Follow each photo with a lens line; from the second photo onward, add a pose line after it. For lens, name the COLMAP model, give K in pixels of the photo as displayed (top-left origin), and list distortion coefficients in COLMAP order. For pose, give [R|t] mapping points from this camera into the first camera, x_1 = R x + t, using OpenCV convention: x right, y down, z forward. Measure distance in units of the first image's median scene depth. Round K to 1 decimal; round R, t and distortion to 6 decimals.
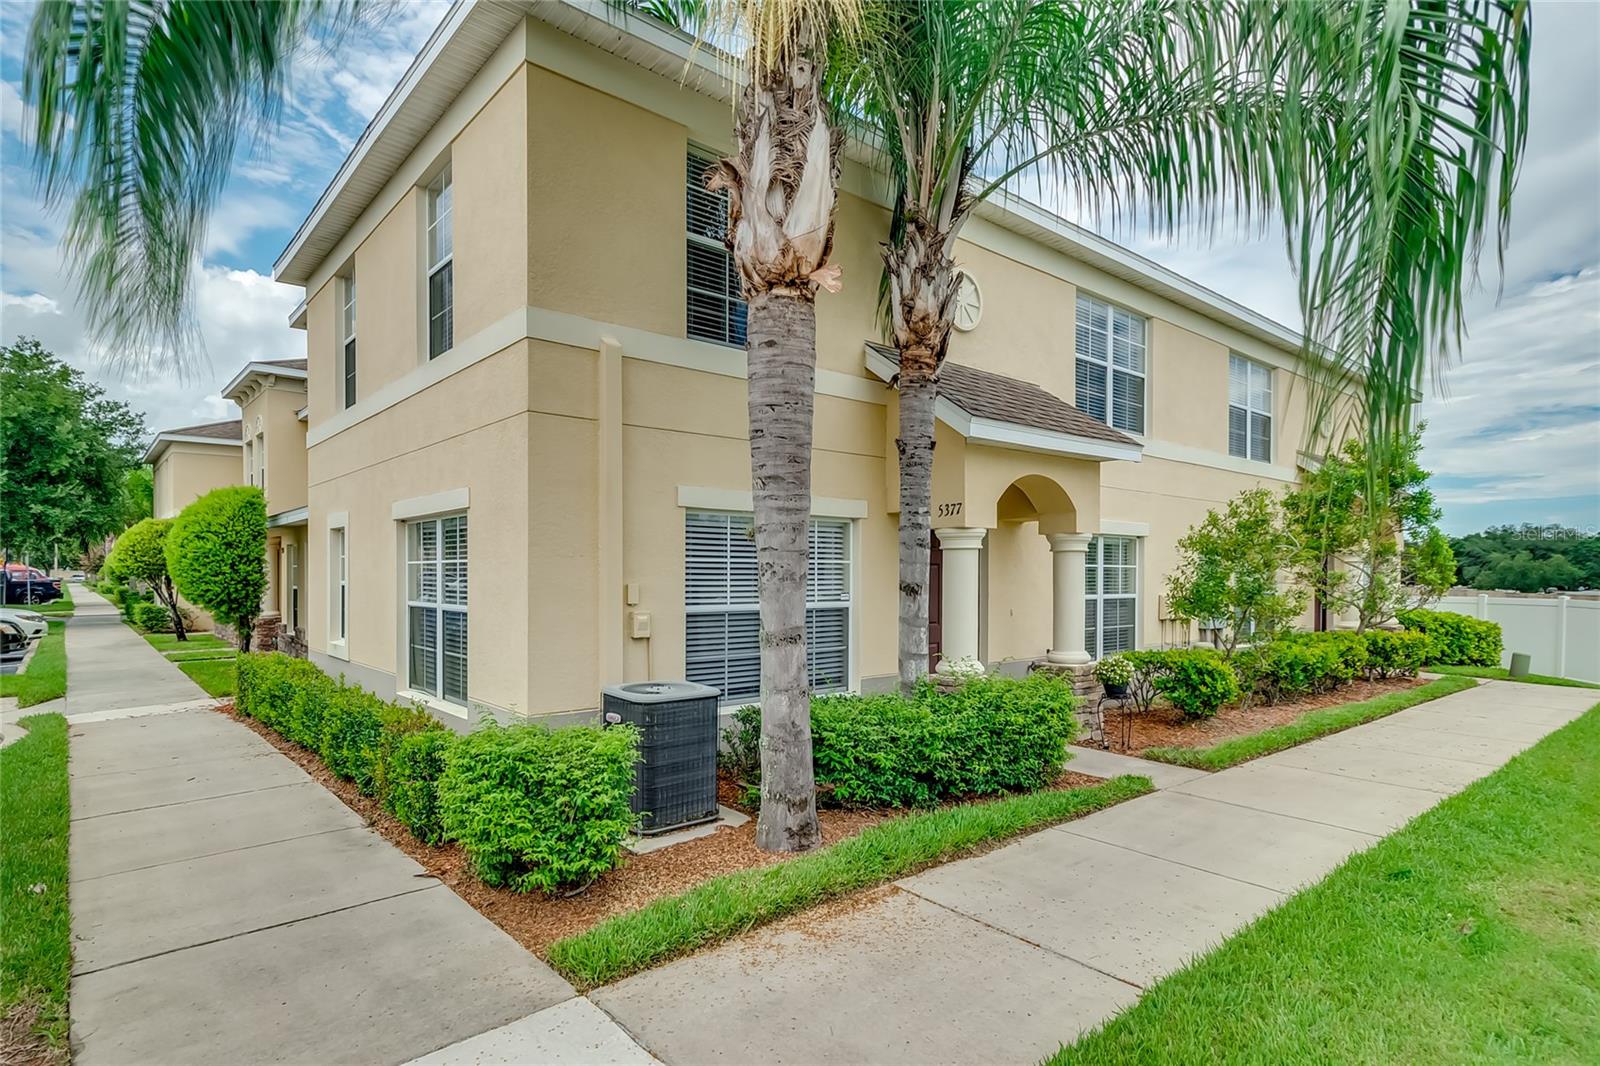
lens RADIAL K [[850.9, 0, 837.7], [0, 850.9, 574.0], [0, 0, 1]] dist [0.007588, 0.001227]
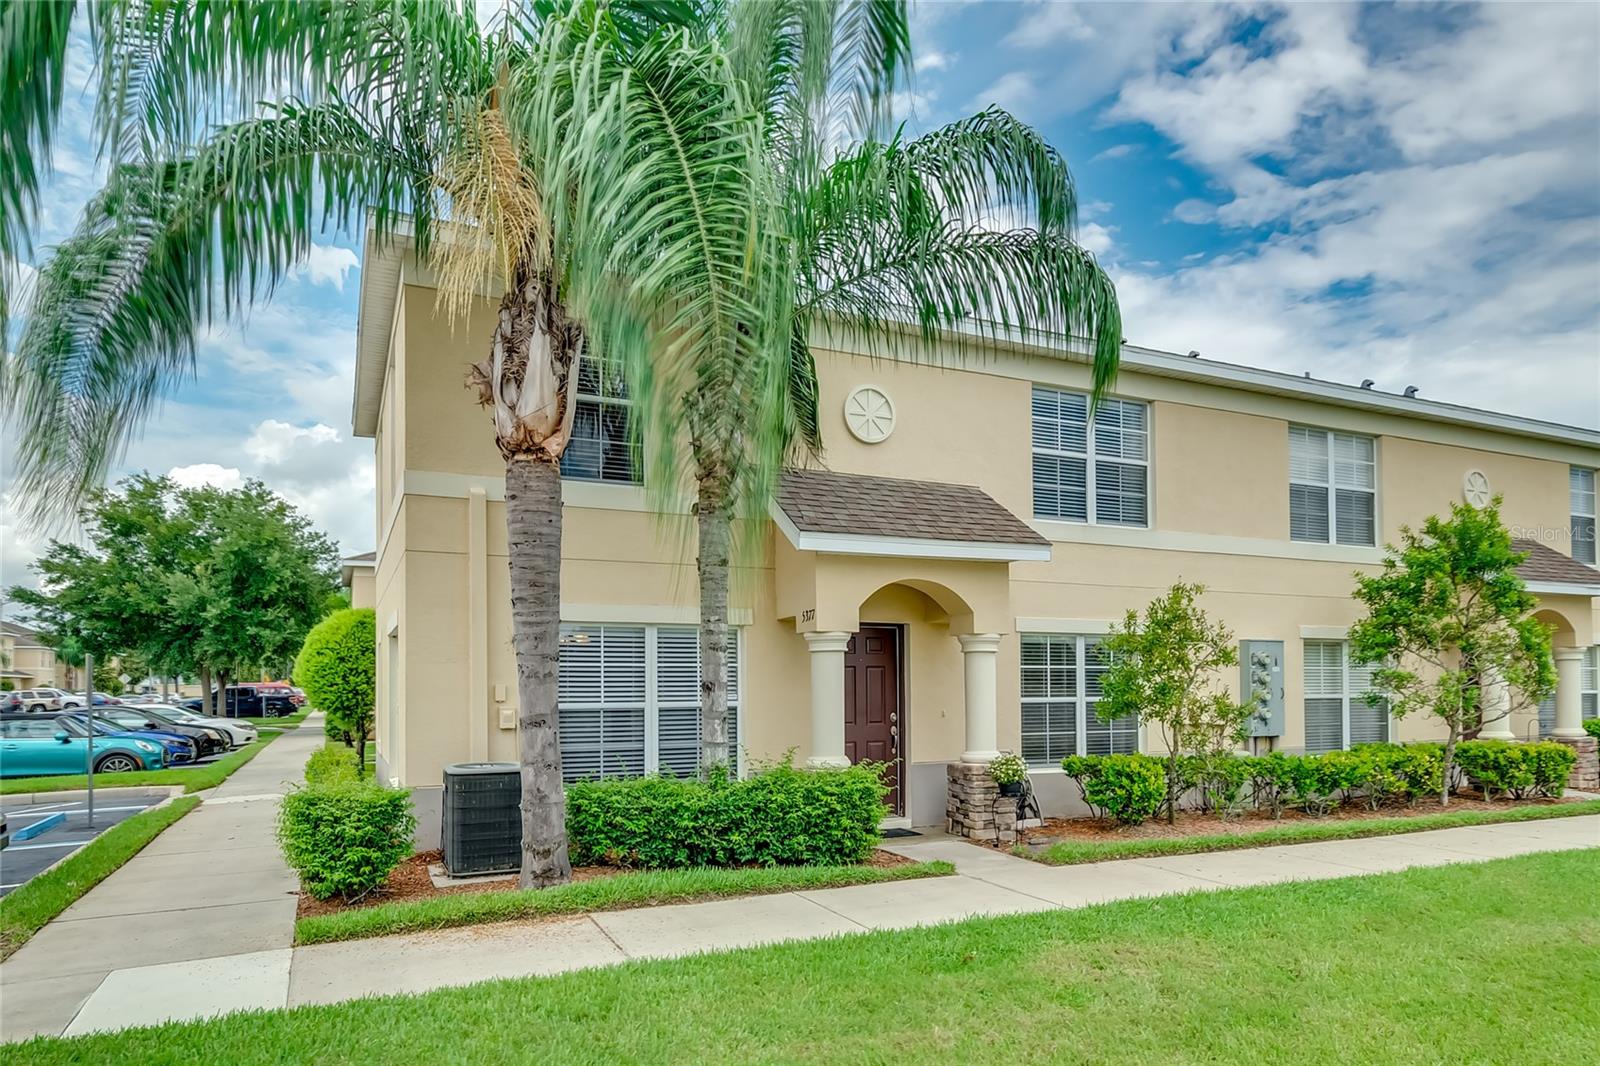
lens RADIAL K [[1012.1, 0, 872.6], [0, 1012.1, 663.3], [0, 0, 1]] dist [0.003044, -0.000027]
pose [[0.967030, -0.013918, -0.254283, 0.390016], [0.007920, 0.999666, -0.024599, 0.012811], [0.254541, 0.021774, 0.966817, -0.165464]]
